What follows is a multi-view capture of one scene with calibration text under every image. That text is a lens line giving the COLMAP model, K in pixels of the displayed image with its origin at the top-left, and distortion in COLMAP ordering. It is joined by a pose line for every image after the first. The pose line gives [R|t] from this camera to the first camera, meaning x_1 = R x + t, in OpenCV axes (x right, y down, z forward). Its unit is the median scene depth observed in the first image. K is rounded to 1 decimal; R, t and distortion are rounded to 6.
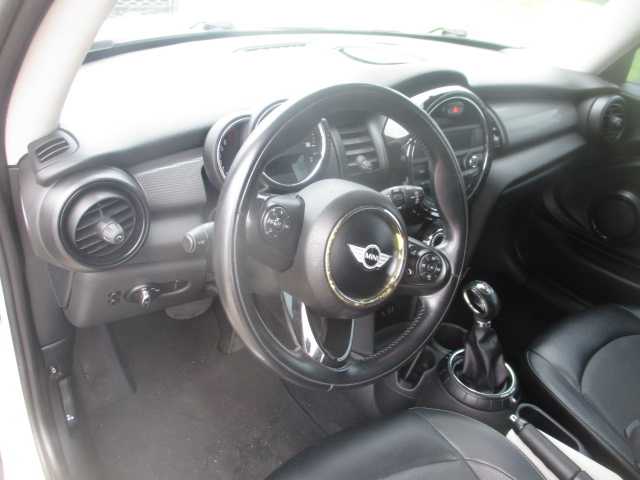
lens RADIAL K [[547.5, 0, 320.0], [0, 547.5, 240.0], [0, 0, 1]] dist [-0.034416, 0.010108]
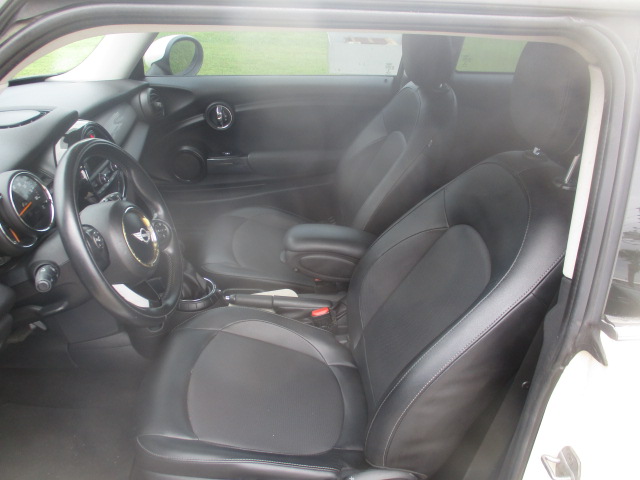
lens RADIAL K [[547.5, 0, 320.0], [0, 547.5, 240.0], [0, 0, 1]] dist [-0.034416, 0.010108]
pose [[0.566911, -0.476747, 0.671807, -0.461517], [0.453197, 0.861511, 0.228936, -0.060337], [-0.687913, 0.174675, 0.704460, -0.331129]]
